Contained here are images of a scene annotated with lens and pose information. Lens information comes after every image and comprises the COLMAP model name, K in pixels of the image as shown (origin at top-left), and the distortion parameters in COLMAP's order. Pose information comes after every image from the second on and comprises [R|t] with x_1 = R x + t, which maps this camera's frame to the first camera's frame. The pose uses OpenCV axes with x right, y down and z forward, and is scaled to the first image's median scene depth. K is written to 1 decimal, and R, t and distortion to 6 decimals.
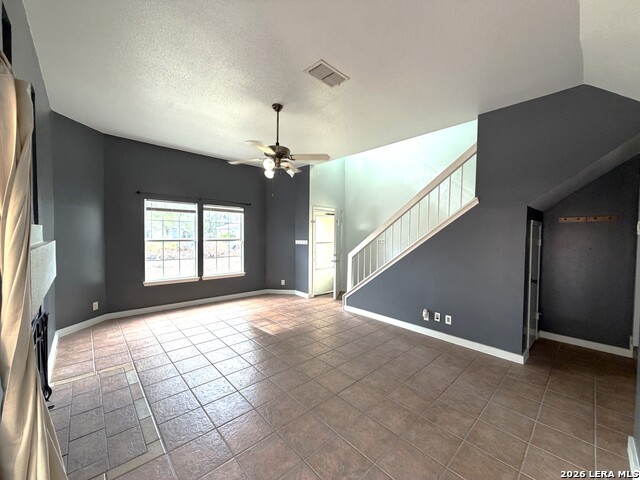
lens RADIAL K [[255.2, 0, 320.0], [0, 255.2, 240.0], [0, 0, 1]] dist [-0.001993, -0.000111]
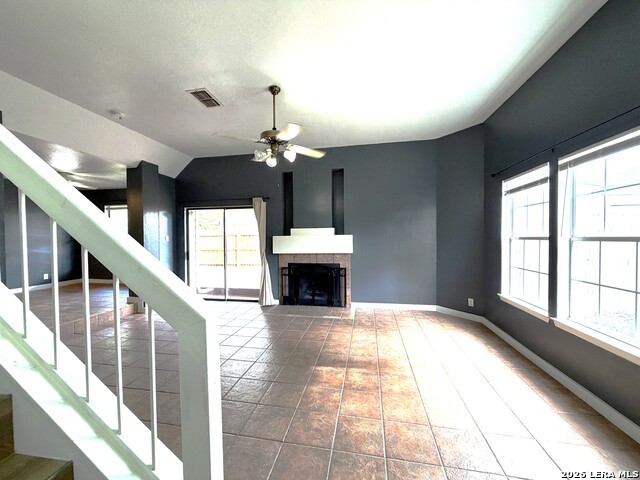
lens RADIAL K [[255.2, 0, 320.0], [0, 255.2, 240.0], [0, 0, 1]] dist [-0.001993, -0.000111]
pose [[-0.805325, -0.000374, -0.592833, 0.170342], [-0.016407, 0.999631, 0.021657, 0.001594], [0.592606, 0.027167, -0.805034, 1.270424]]
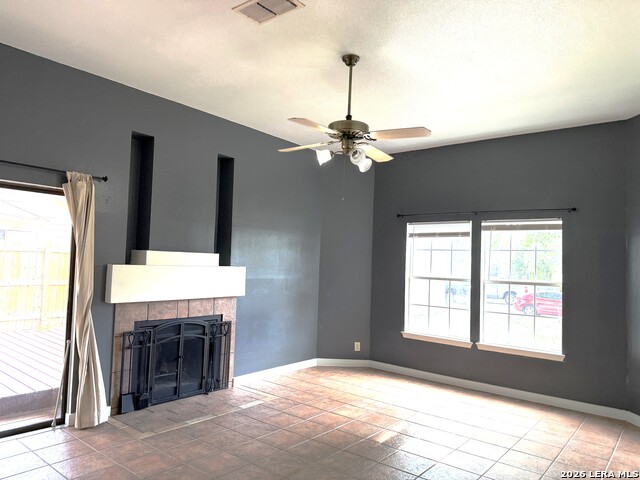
lens RADIAL K [[446.8, 0, 320.0], [0, 446.8, 240.0], [0, 0, 1]] dist [0.106415, -0.161236]
pose [[0.140498, -0.063476, -0.988044, 0.614824], [-0.057329, 0.995747, -0.072123, 0.004380], [0.988420, 0.066776, 0.136261, 0.547189]]
